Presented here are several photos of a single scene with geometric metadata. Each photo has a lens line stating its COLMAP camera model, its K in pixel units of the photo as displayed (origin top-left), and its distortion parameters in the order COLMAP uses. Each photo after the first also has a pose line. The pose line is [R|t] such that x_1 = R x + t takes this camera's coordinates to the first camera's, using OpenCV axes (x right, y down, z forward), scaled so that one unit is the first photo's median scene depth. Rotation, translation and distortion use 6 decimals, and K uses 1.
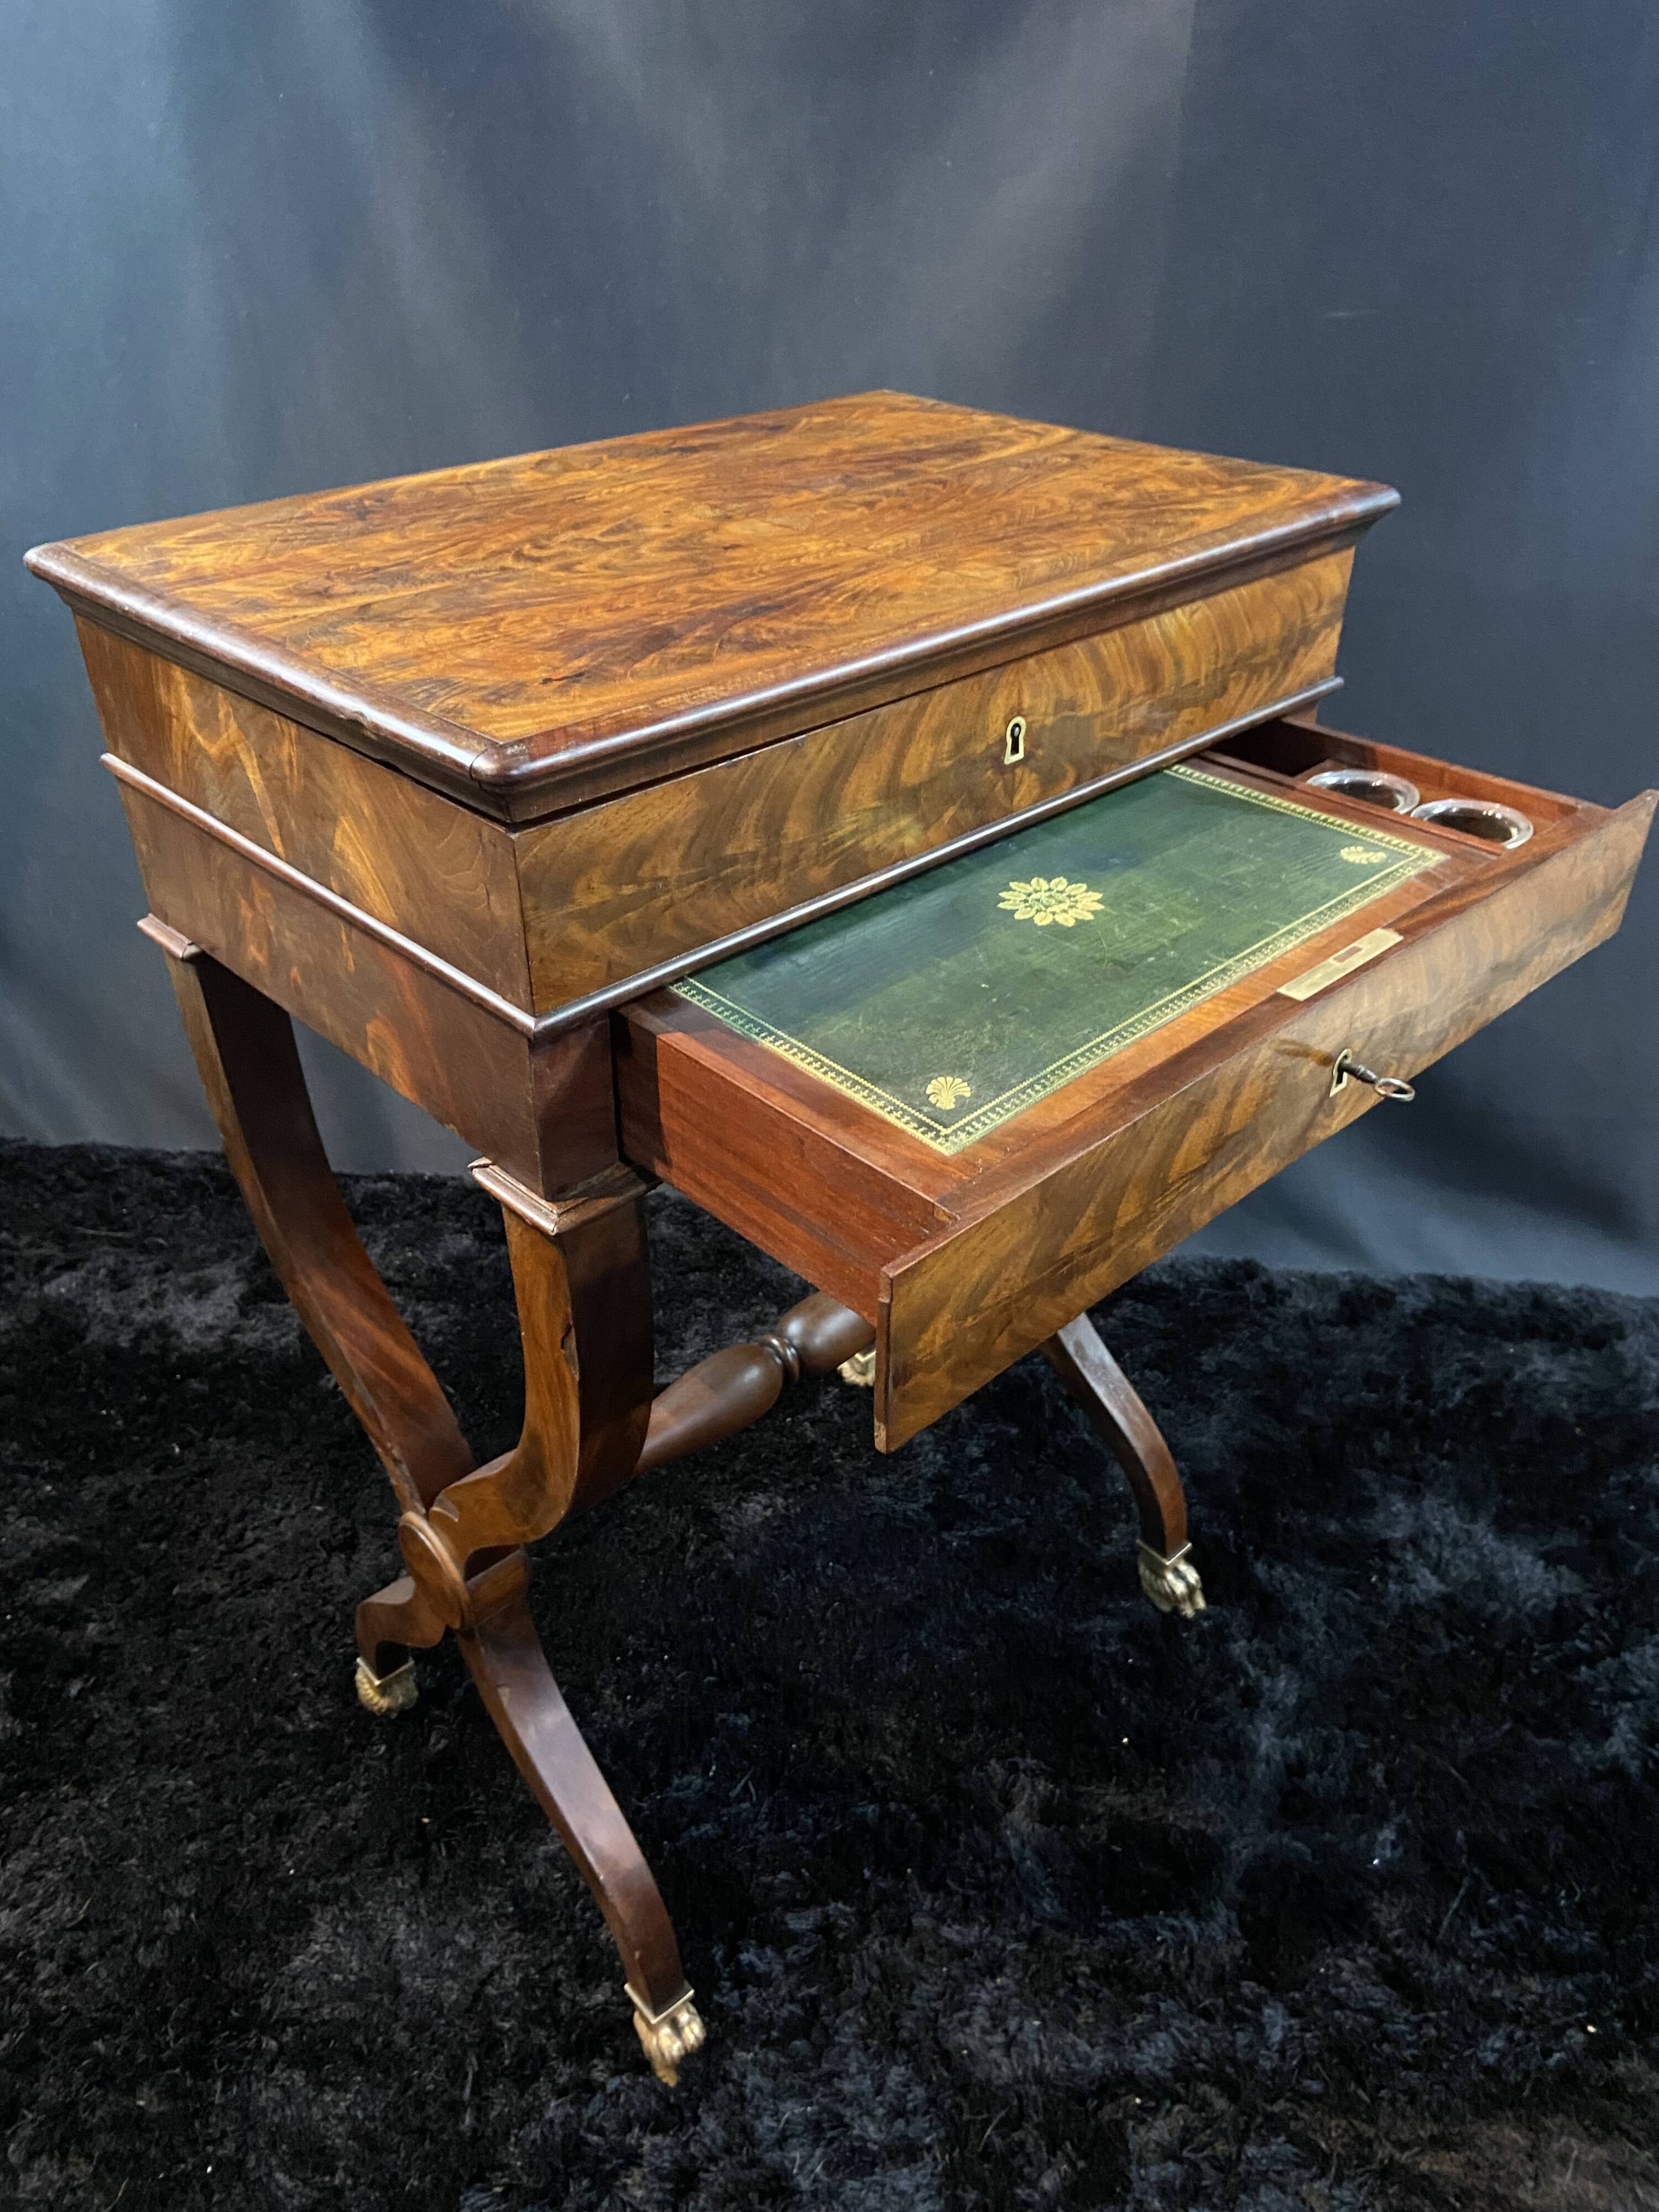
lens RADIAL K [[1644.5, 0, 850.4], [0, 1644.5, 1096.2], [0, 0, 1]] dist [0.135973, -0.179557]
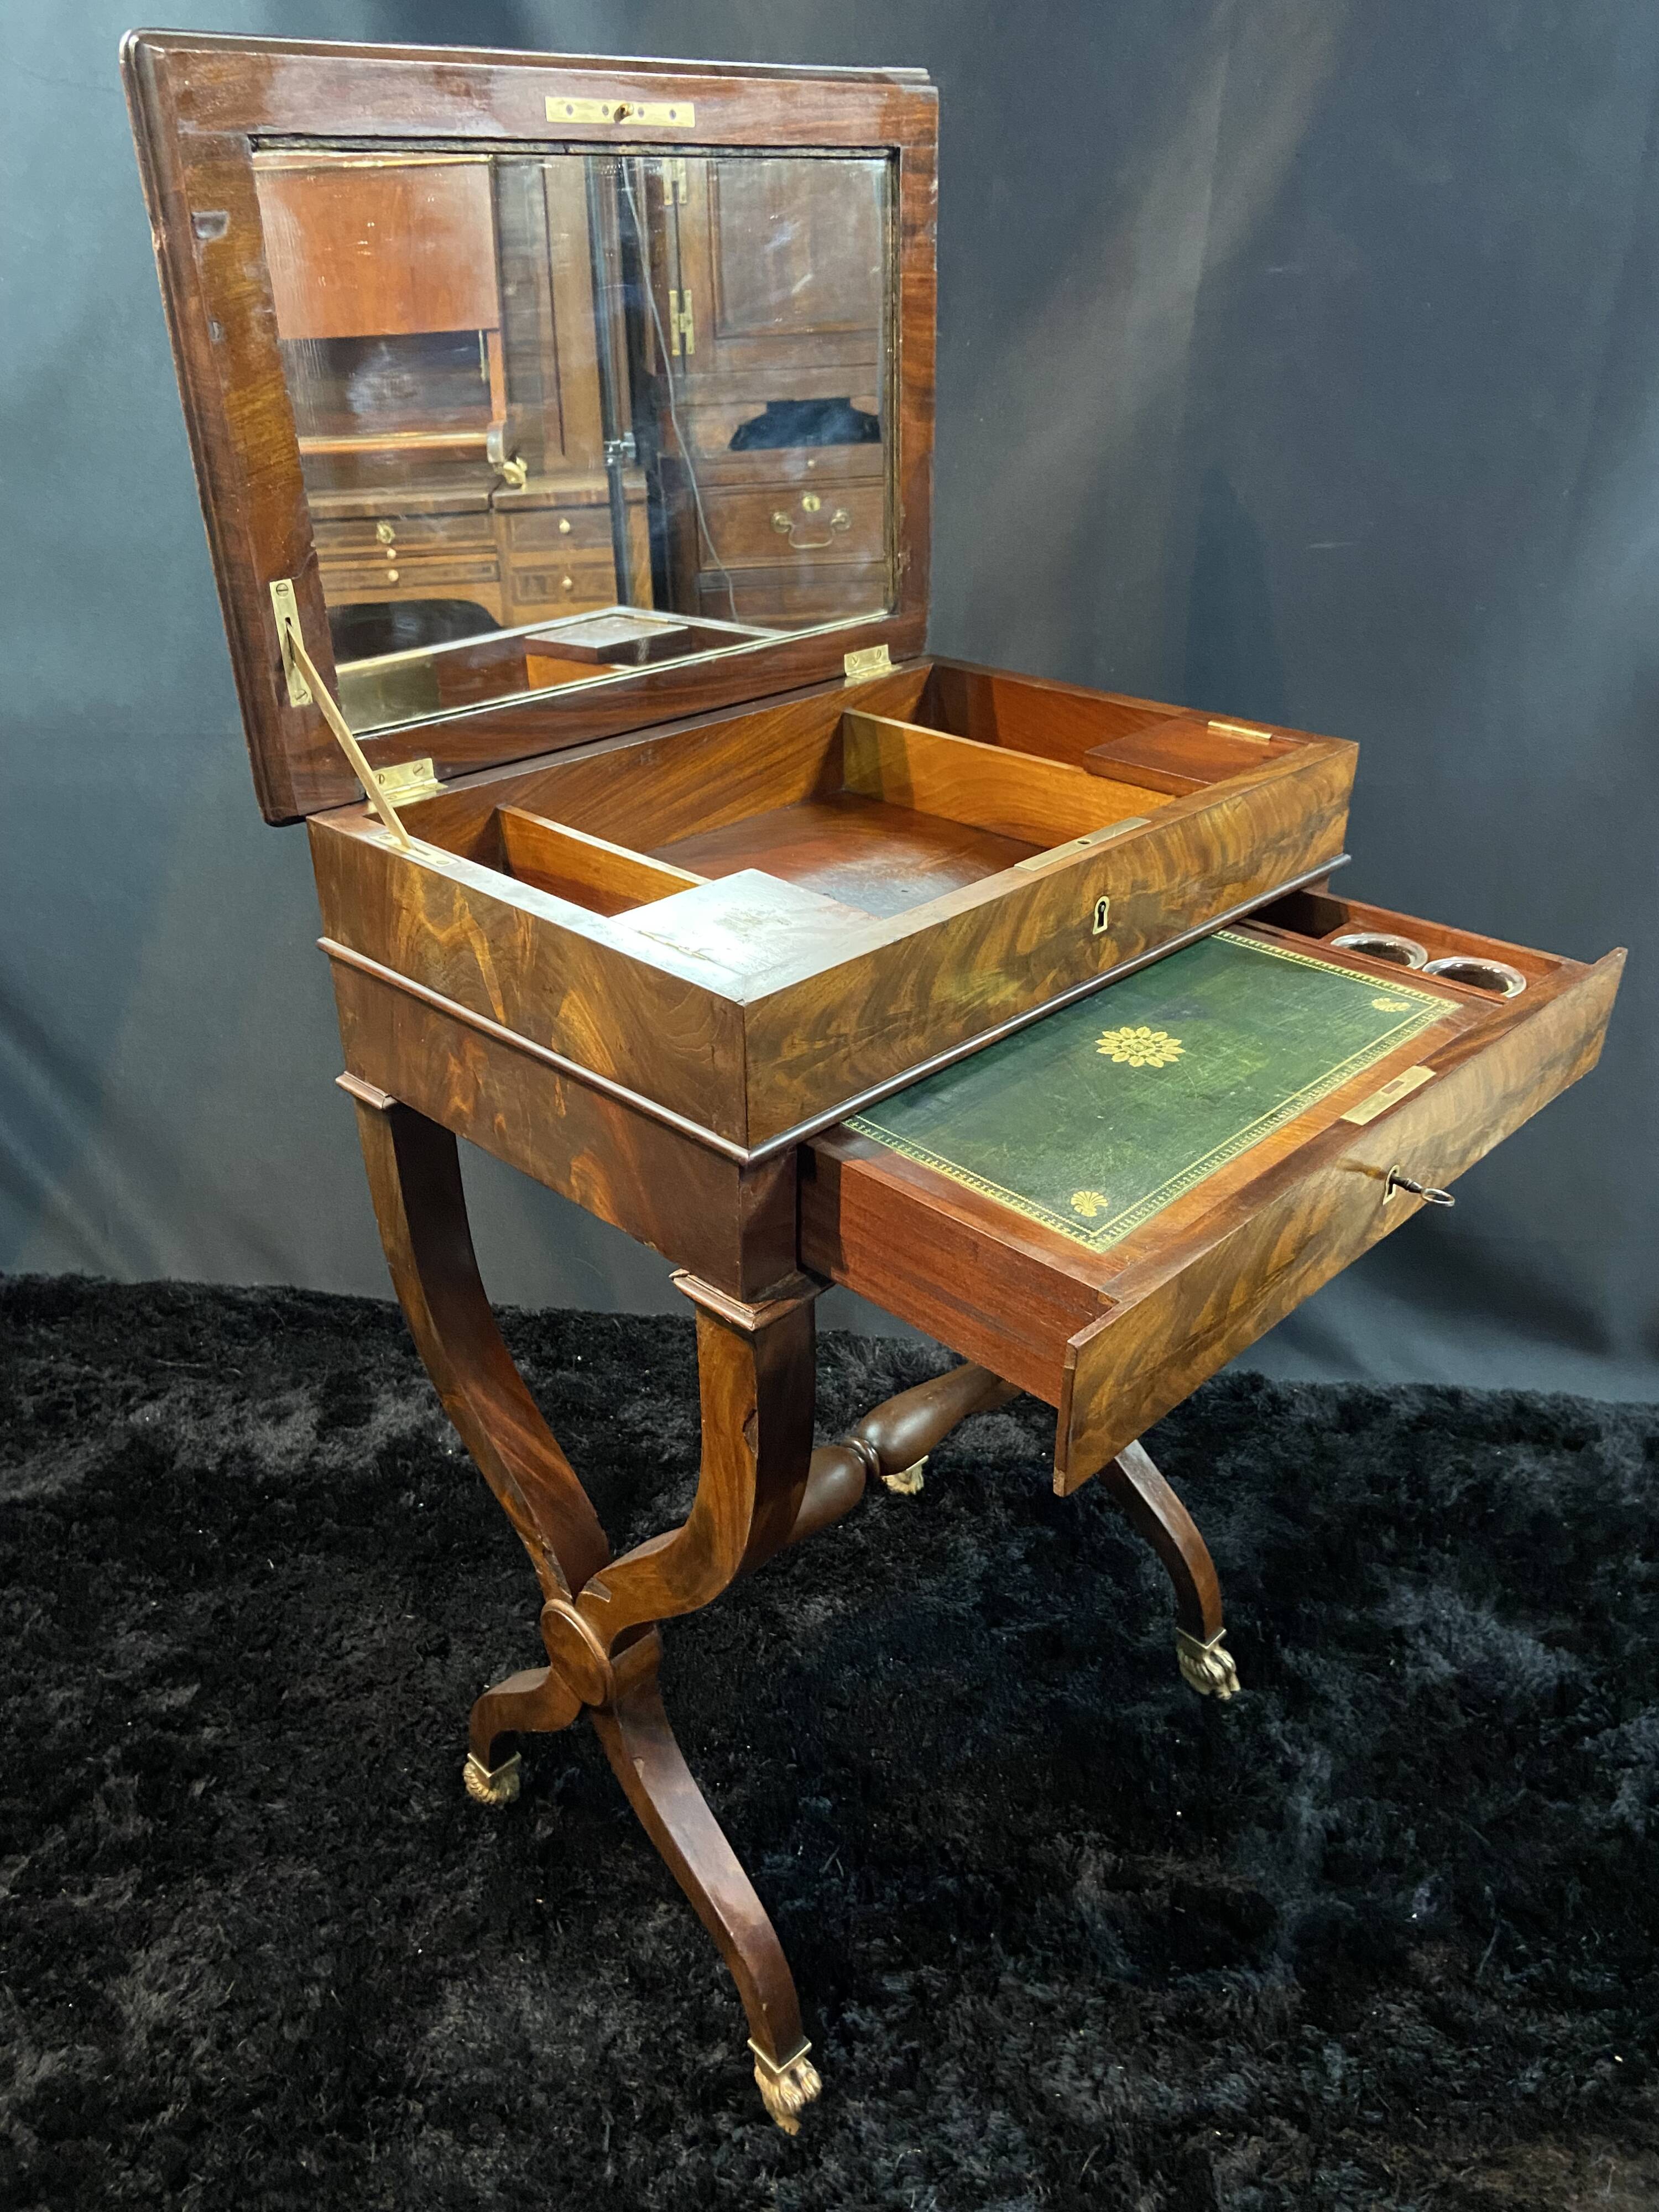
lens RADIAL K [[1648.9, 0, 833.9], [0, 1648.9, 1095.3], [0, 0, 1]] dist [0.127781, -0.166635]
pose [[0.999562, -0.013587, 0.026292, -0.089007], [0.015727, 0.996427, -0.082976, 0.009009], [-0.025070, 0.083354, 0.996205, -0.129389]]
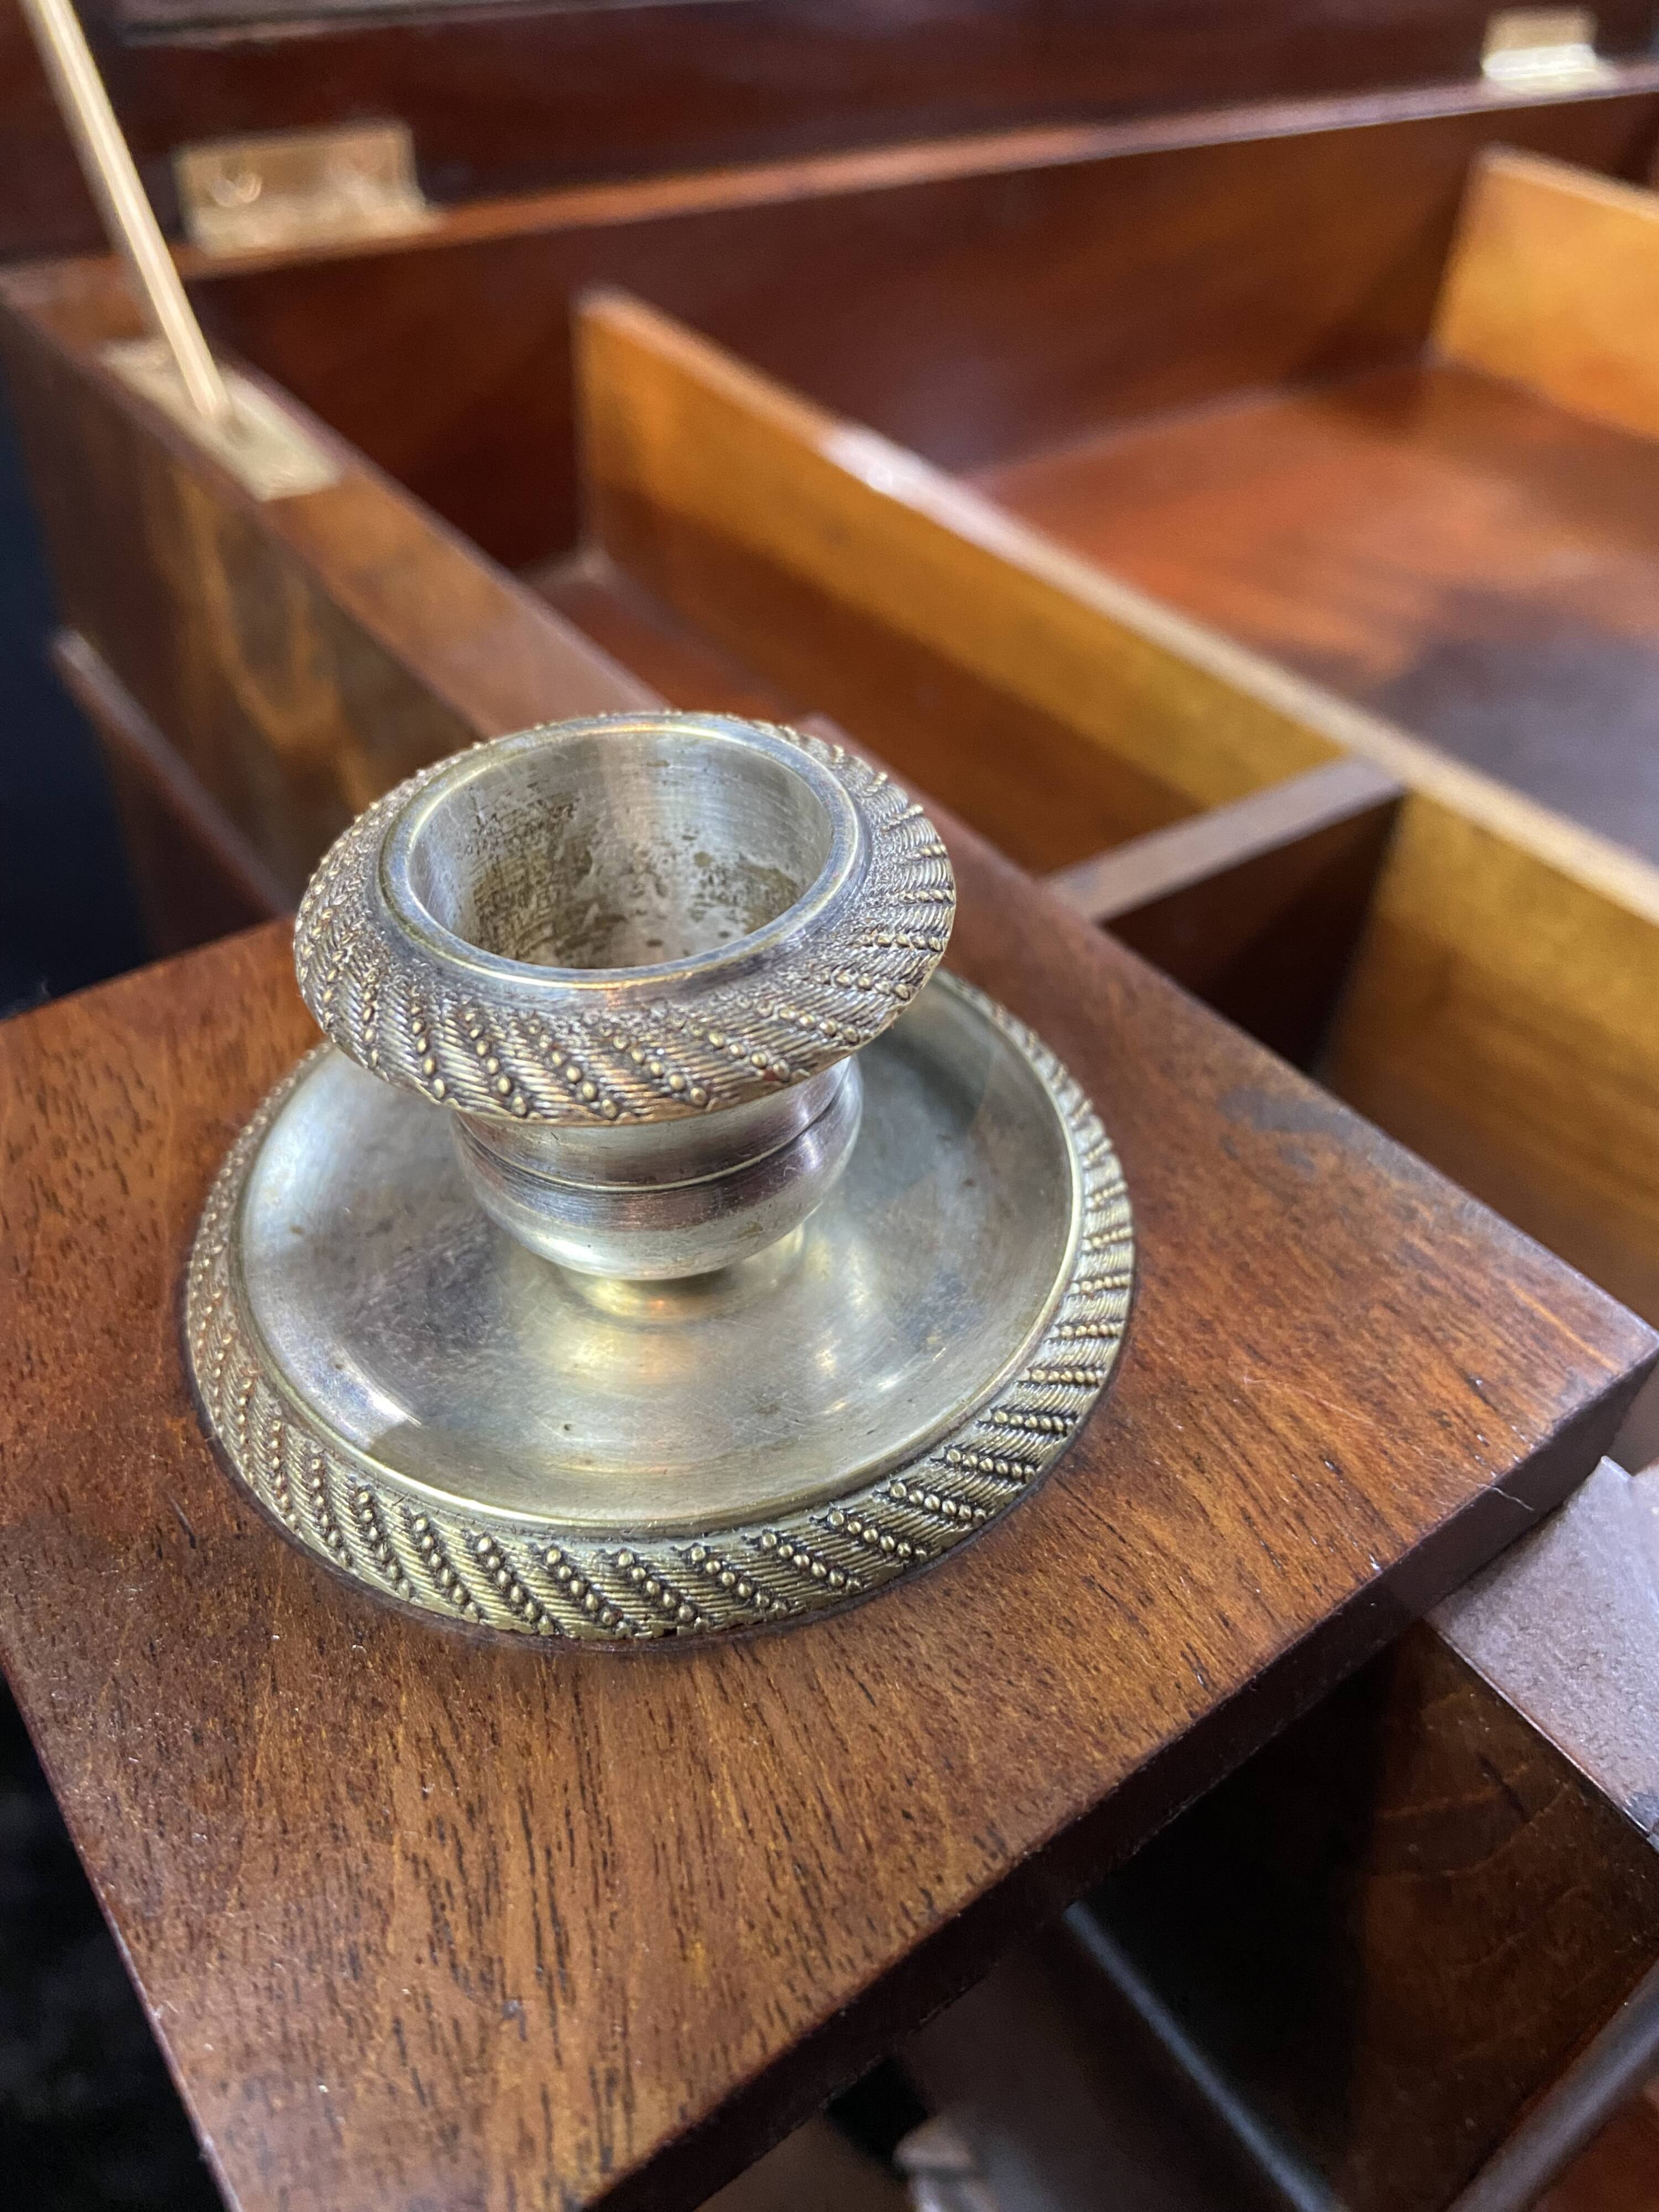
lens RADIAL K [[1665.4, 0, 841.6], [0, 1665.4, 1095.2], [0, 0, 1]] dist [0.134076, -0.180254]
pose [[0.988319, 0.133565, -0.073384, -0.153902], [-0.121783, 0.981673, 0.146583, -0.133351], [0.091617, -0.135934, 0.986473, 0.437172]]
